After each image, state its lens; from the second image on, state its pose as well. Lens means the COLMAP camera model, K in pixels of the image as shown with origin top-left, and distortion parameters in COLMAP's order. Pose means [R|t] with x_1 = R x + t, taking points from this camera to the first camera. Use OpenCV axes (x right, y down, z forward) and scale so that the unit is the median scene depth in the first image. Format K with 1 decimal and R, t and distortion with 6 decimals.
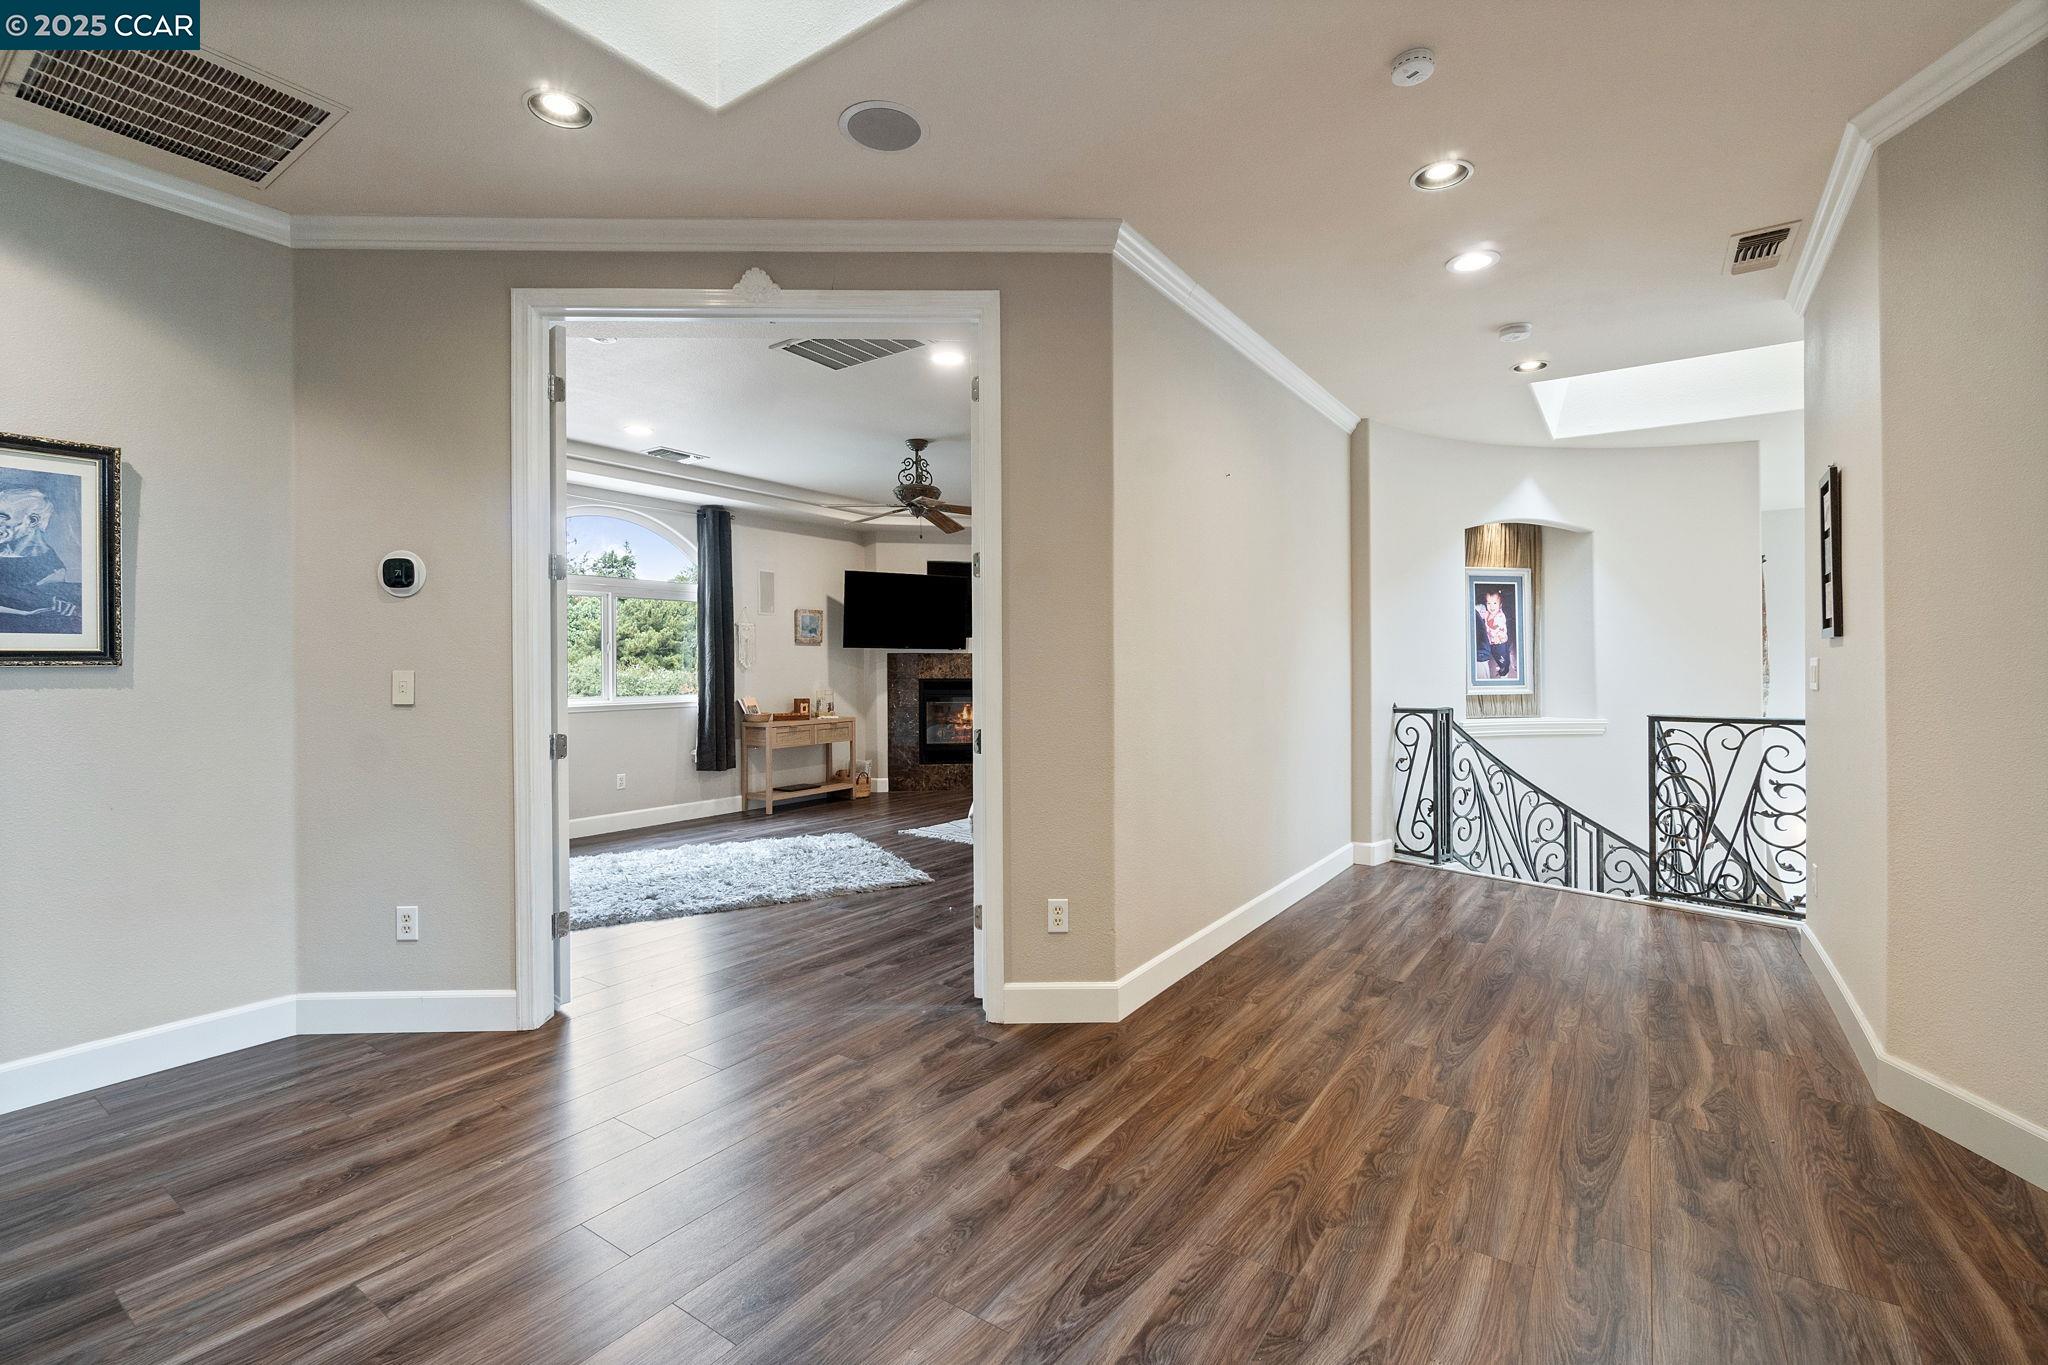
lens RADIAL K [[900.1, 0, 1035.3], [0, 900.1, 665.8], [0, 0, 1]] dist [-0.000709, 0.000025]
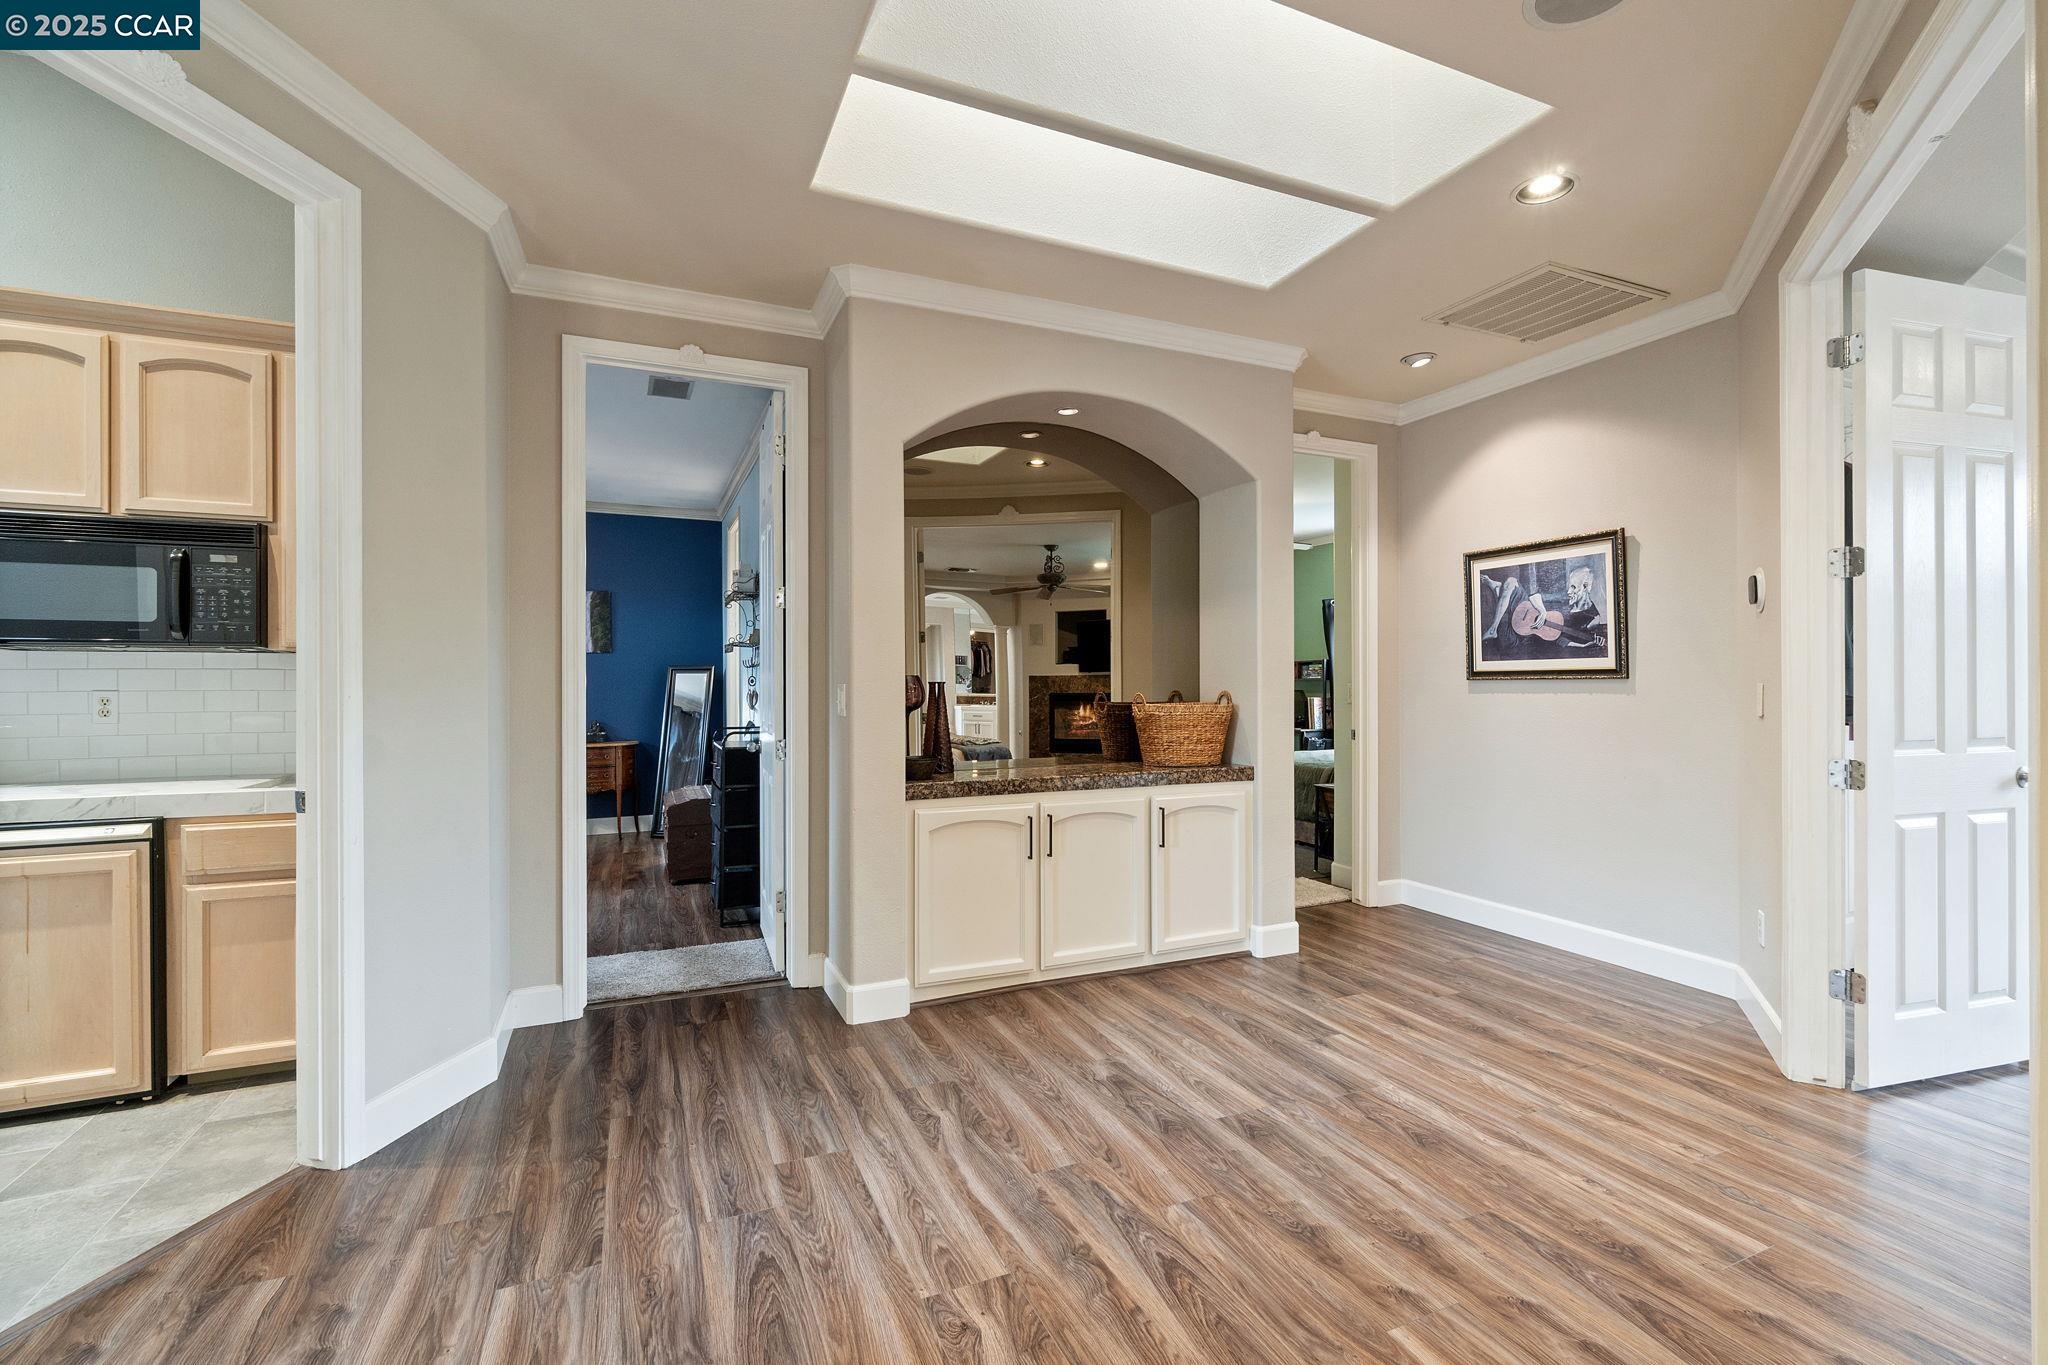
lens RADIAL K [[890.9, 0, 1024.0], [0, 890.9, 682.5], [0, 0, 1]] dist [0.001297, -0.000001]
pose [[-0.528188, 0.006657, -0.849101, 0.847573], [0.006010, 0.999974, 0.004102, -0.006693], [0.849106, -0.002936, -0.528214, 1.133453]]
